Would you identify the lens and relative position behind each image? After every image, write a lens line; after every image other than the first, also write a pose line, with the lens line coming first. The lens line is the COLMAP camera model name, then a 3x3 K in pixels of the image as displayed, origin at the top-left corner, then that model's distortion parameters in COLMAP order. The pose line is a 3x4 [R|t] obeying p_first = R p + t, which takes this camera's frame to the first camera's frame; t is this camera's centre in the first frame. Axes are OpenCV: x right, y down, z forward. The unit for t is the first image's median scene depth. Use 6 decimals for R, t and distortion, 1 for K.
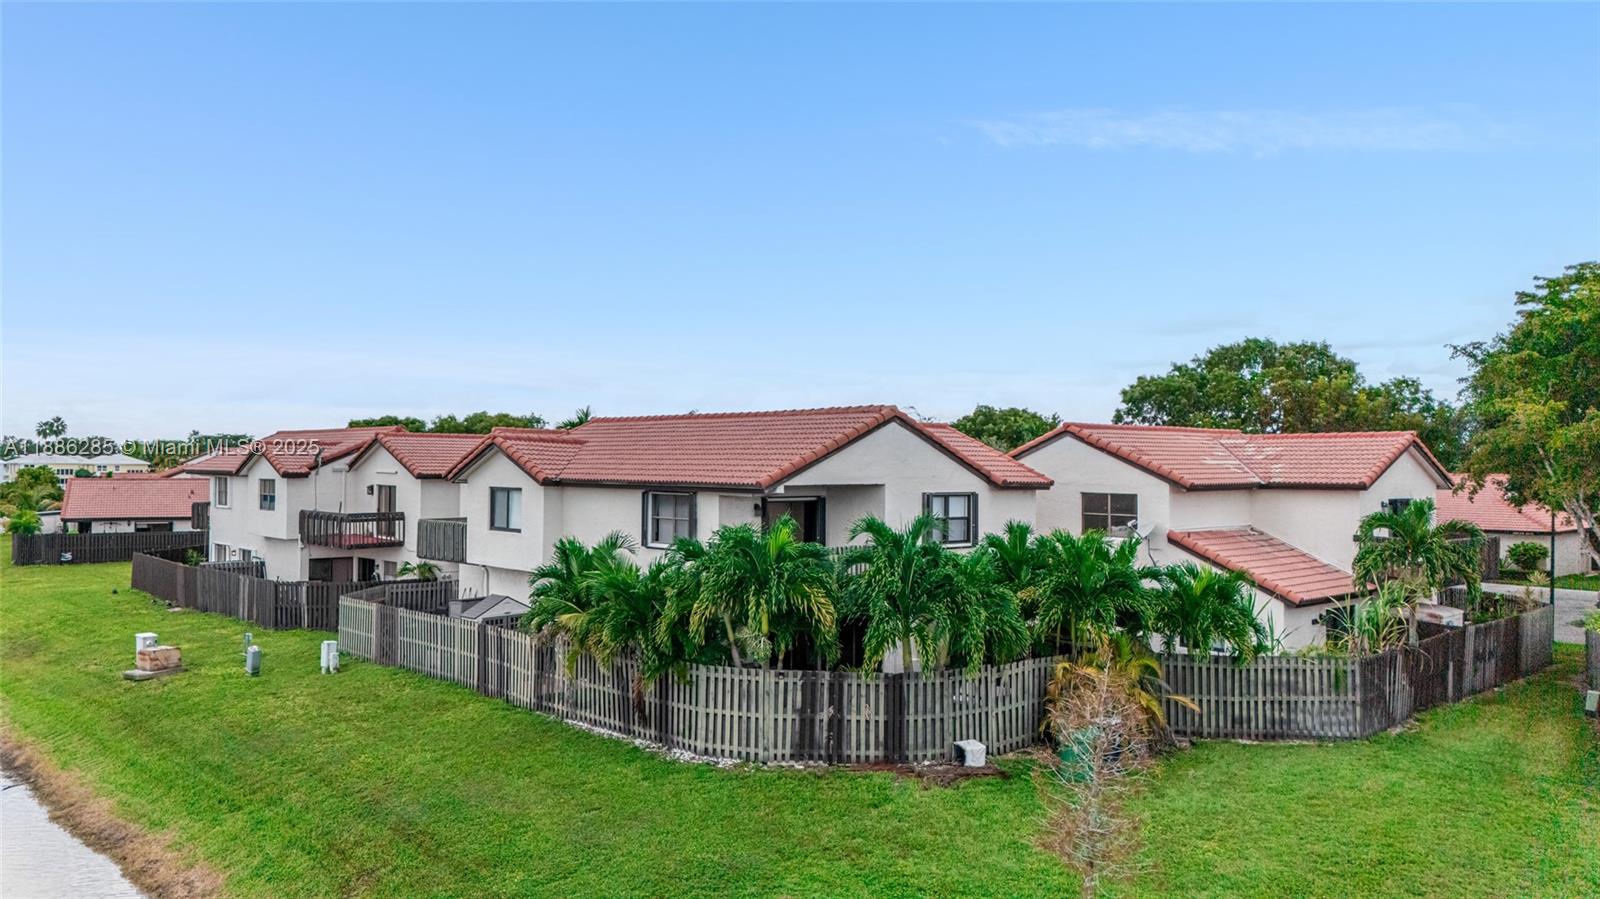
lens RADIAL K [[1177.2, 0, 806.2], [0, 1177.2, 453.6], [0, 0, 1]] dist [0.068951, -0.065196]
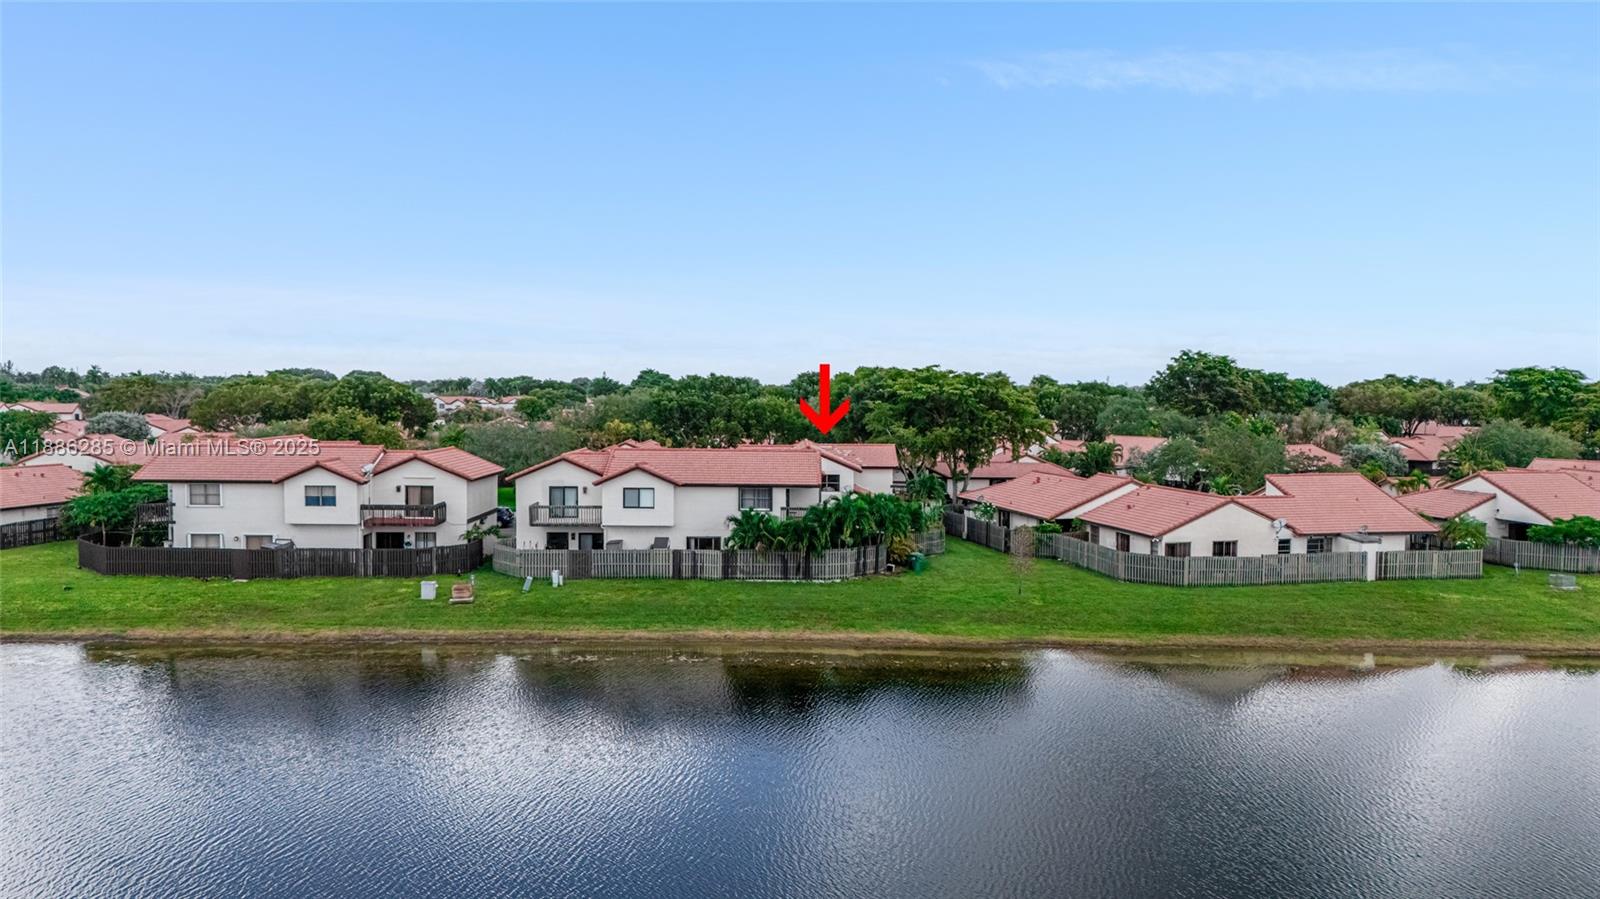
lens RADIAL K [[1183.0, 0, 803.8], [0, 1183.0, 447.2], [0, 0, 1]] dist [0.056308, -0.036516]
pose [[0.691751, -0.027701, 0.721605, -1.770734], [-0.009421, 0.998833, 0.047374, -0.165691], [-0.722075, -0.039570, 0.690682, -0.760426]]
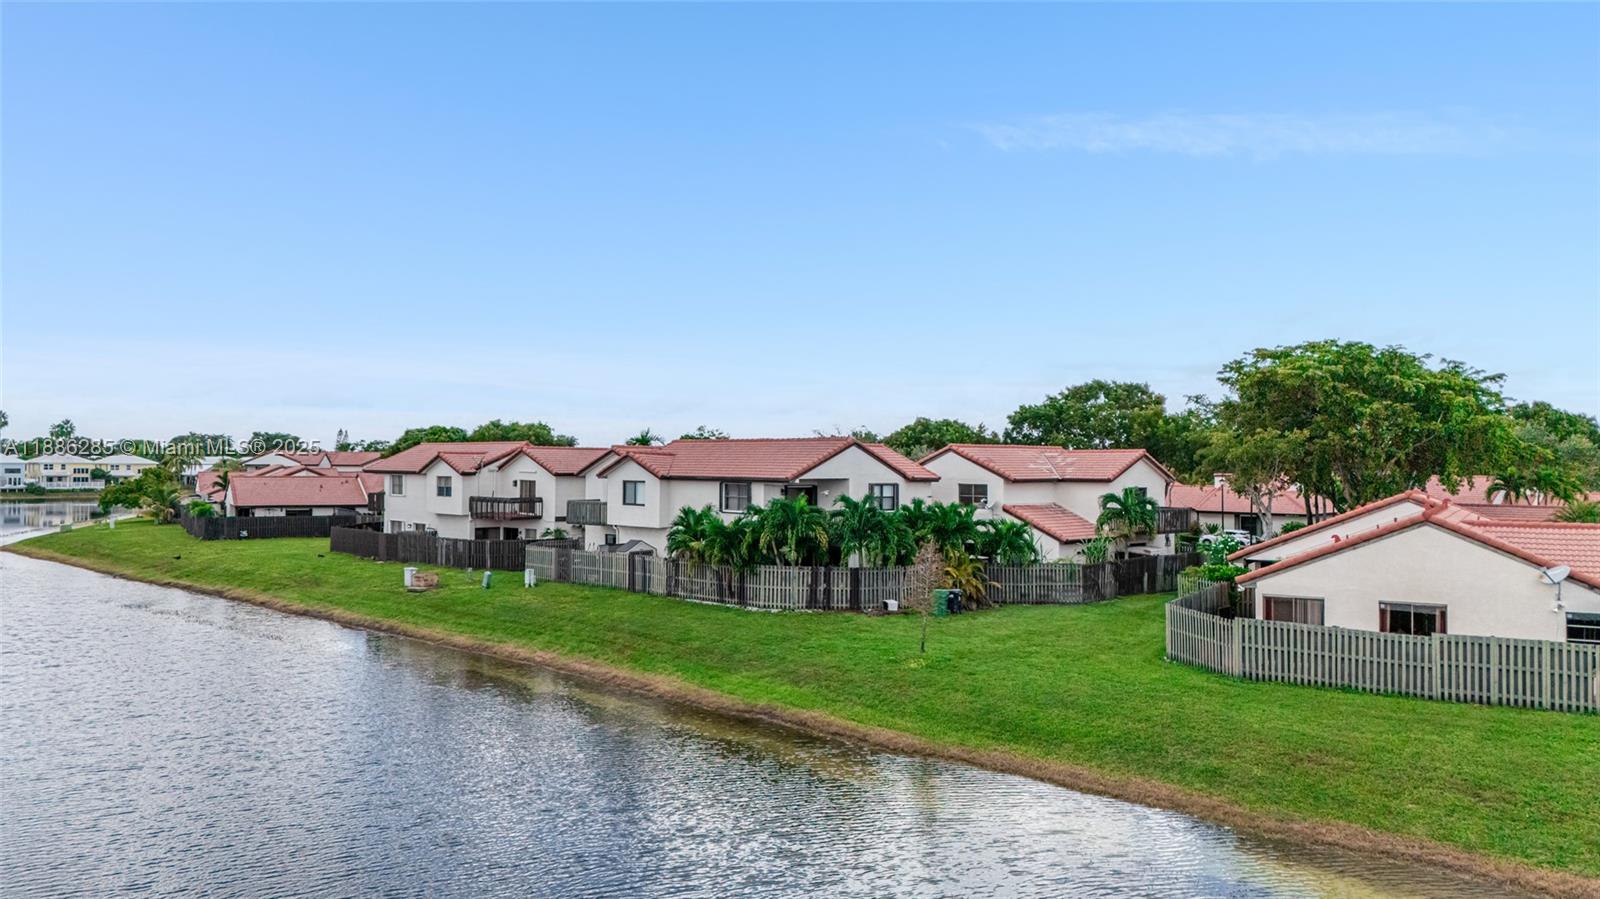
lens RADIAL K [[1177.2, 0, 806.2], [0, 1177.2, 453.6], [0, 0, 1]] dist [0.068951, -0.065196]
pose [[0.999181, 0.001361, 0.040452, -0.076453], [-0.001384, 0.999999, 0.000531, -0.014756], [-0.040451, -0.000586, 0.999181, -0.862128]]
